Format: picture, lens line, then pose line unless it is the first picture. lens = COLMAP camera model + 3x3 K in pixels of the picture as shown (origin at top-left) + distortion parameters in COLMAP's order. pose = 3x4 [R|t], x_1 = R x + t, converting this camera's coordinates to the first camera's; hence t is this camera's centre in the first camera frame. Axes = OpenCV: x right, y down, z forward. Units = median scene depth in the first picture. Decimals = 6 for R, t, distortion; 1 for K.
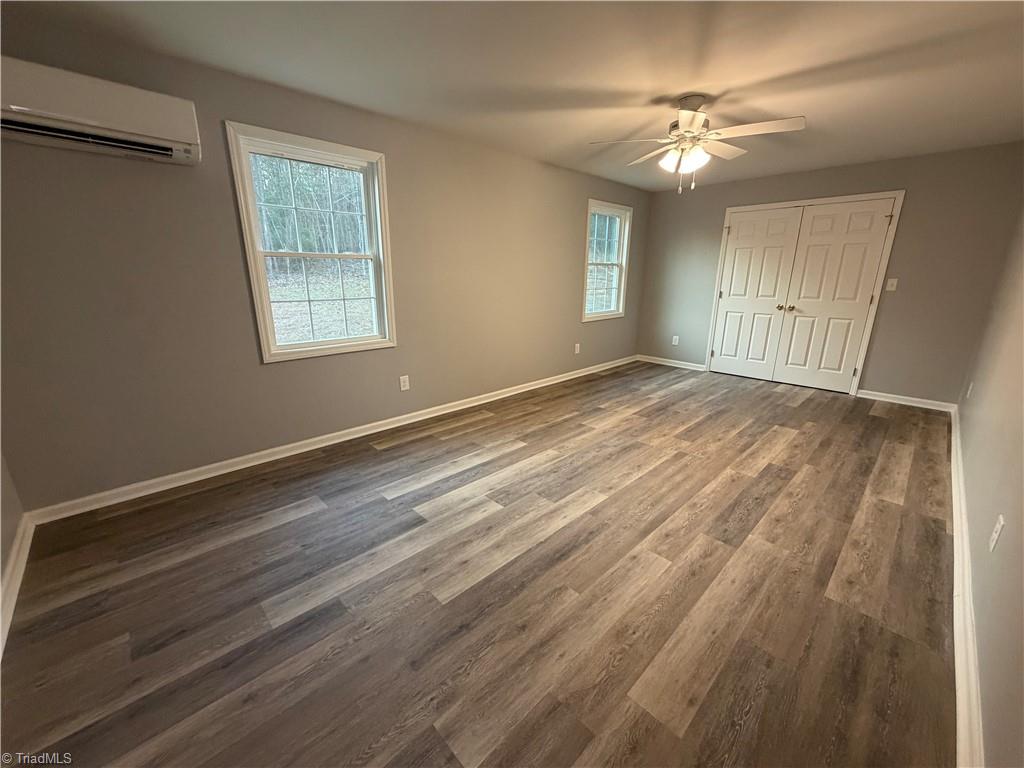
lens RADIAL K [[407.4, 0, 509.1], [0, 407.4, 385.7], [0, 0, 1]] dist [0.000024, -0.000108]
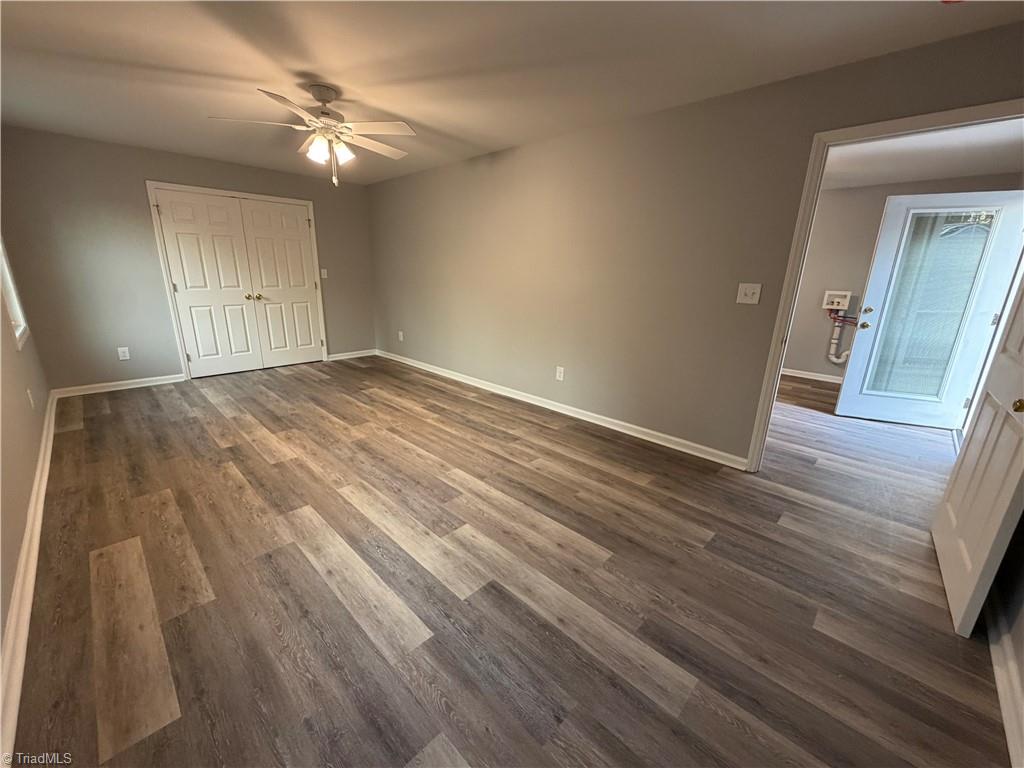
lens RADIAL K [[407.4, 0, 509.1], [0, 407.4, 385.7], [0, 0, 1]] dist [0.000024, -0.000108]
pose [[-0.025648, -0.277368, 0.960421, -0.637282], [0.244761, 0.929753, 0.275047, -0.175165], [-0.969244, 0.242128, 0.044042, 0.618566]]
